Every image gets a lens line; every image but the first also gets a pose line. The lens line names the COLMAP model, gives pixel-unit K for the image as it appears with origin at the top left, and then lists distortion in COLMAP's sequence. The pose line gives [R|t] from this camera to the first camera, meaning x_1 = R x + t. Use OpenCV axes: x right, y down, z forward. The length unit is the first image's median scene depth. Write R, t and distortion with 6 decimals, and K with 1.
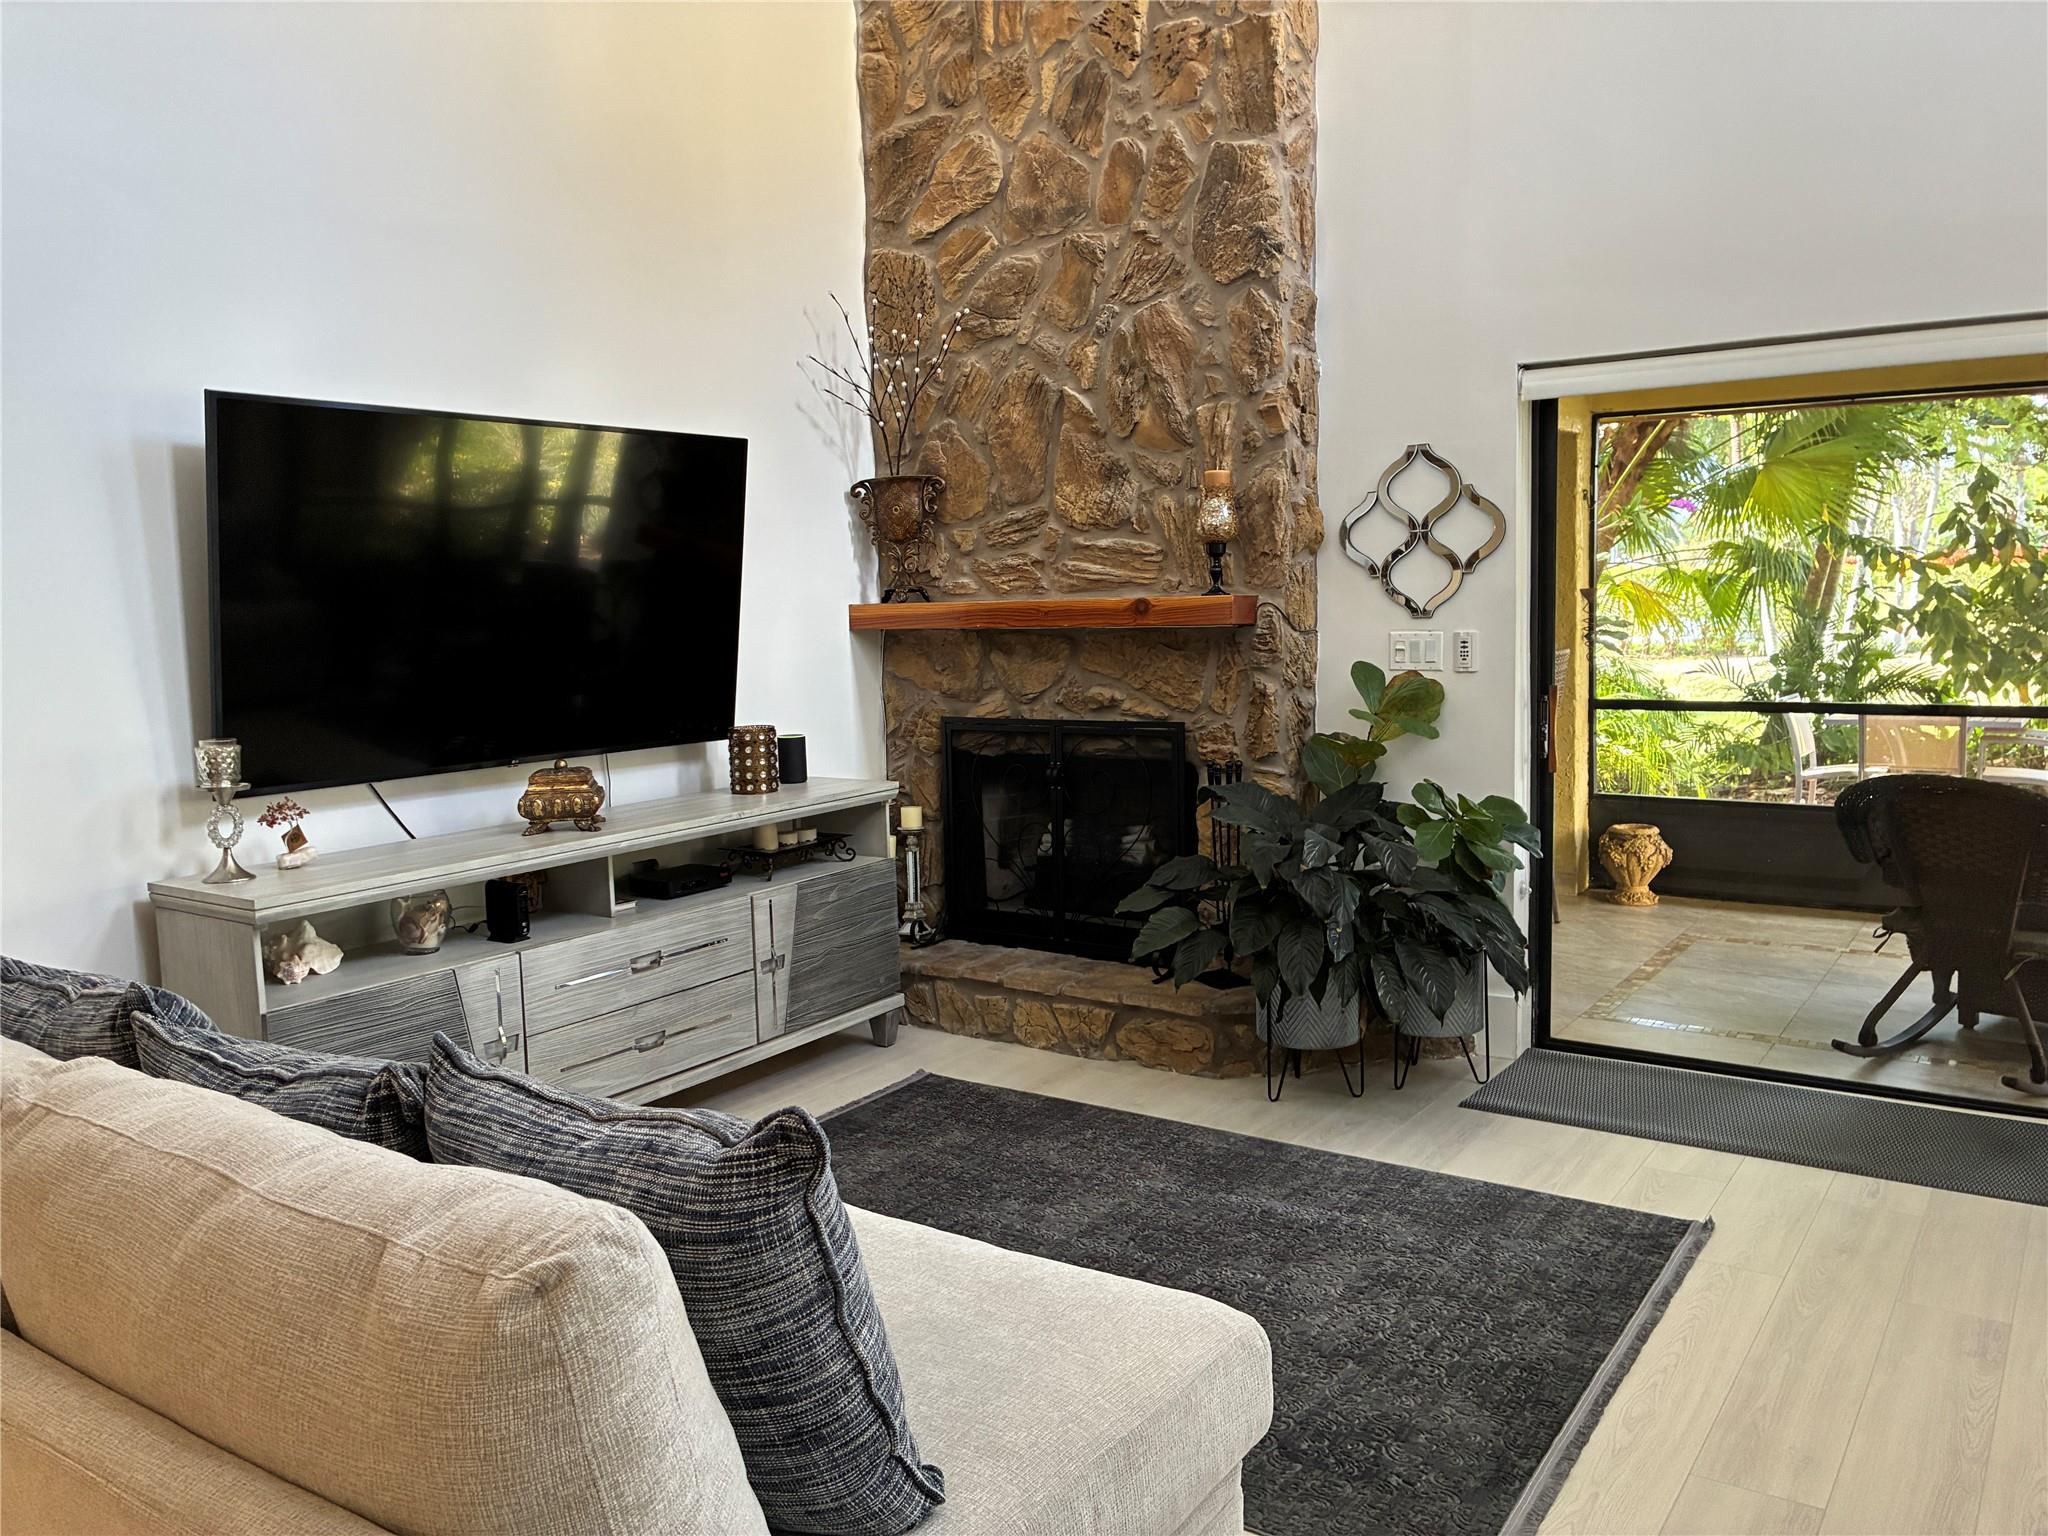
lens RADIAL K [[1552.1, 0, 1034.9], [0, 1552.1, 753.8], [0, 0, 1]] dist [0.036282, -0.041645]
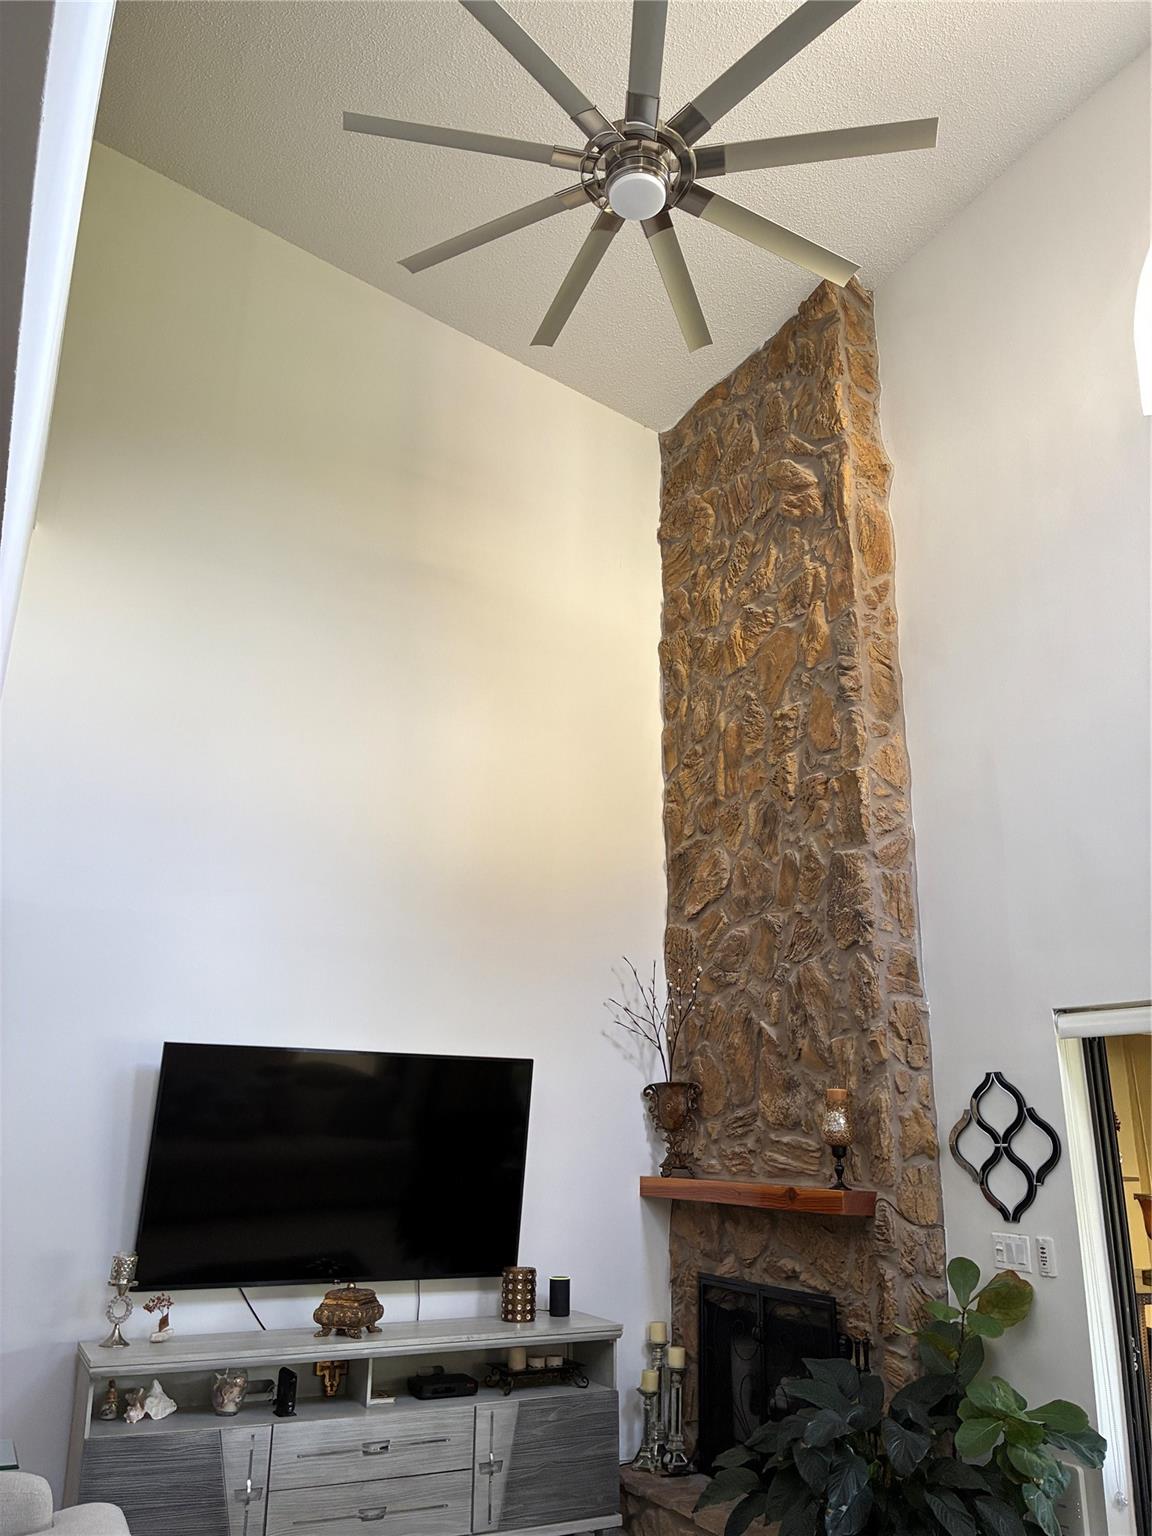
lens RADIAL K [[1164.1, 0, 563.8], [0, 1164.1, 755.9], [0, 0, 1]] dist [0.036282, -0.041645]
pose [[0.884068, -0.106643, -0.455029, 0.386438], [-0.086564, 0.919409, -0.383659, -0.041392], [0.459272, 0.378570, 0.803588, -0.004436]]
